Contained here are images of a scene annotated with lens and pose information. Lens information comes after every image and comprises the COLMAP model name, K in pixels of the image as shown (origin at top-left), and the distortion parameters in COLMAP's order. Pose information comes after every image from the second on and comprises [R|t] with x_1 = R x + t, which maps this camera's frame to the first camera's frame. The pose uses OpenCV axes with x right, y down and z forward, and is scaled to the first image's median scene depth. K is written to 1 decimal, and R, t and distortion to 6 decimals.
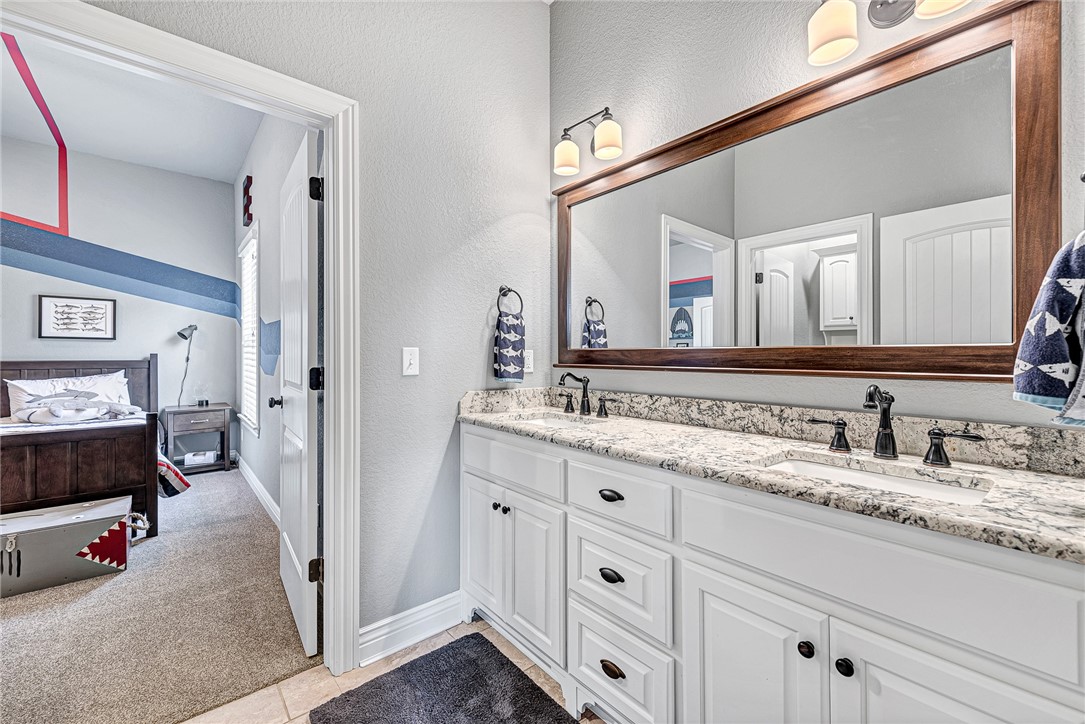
lens RADIAL K [[442.2, 0, 542.5], [0, 442.2, 360.2], [0, 0, 1]] dist [0.008423, -0.001916]
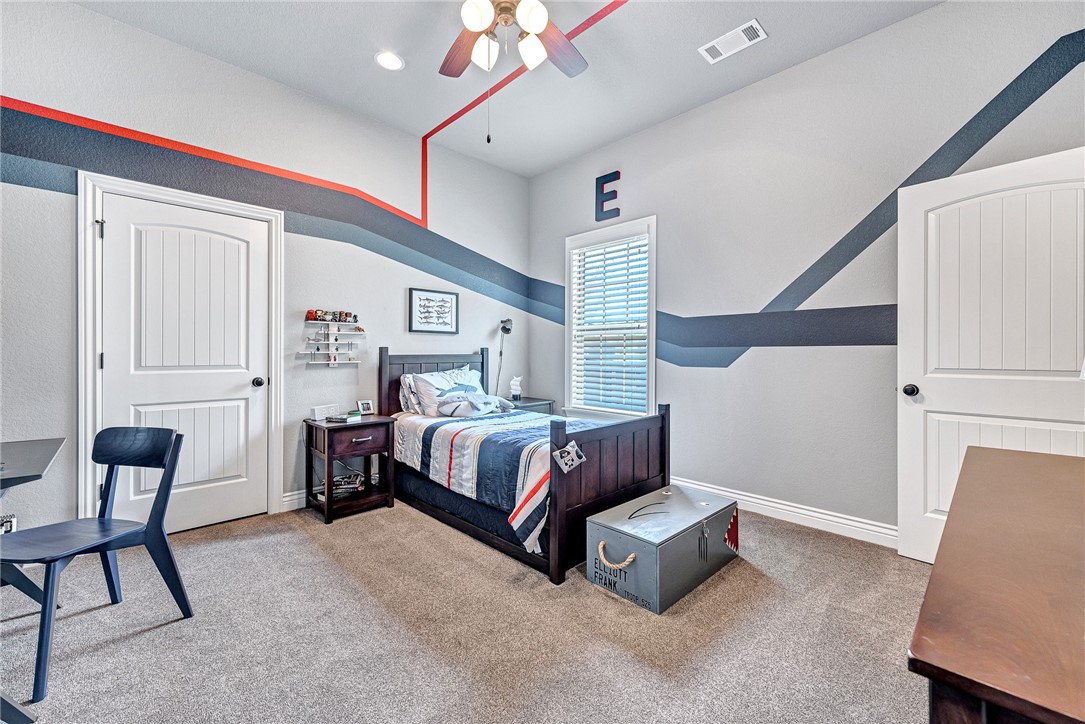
lens RADIAL K [[442.2, 0, 544.5], [0, 442.2, 361.7], [0, 0, 1]] dist [0.008423, -0.001916]
pose [[0.998520, -0.002363, 0.054335, -0.859430], [0.001861, 0.999955, 0.009278, 0.007841], [-0.054354, -0.009163, 0.998480, 0.002250]]
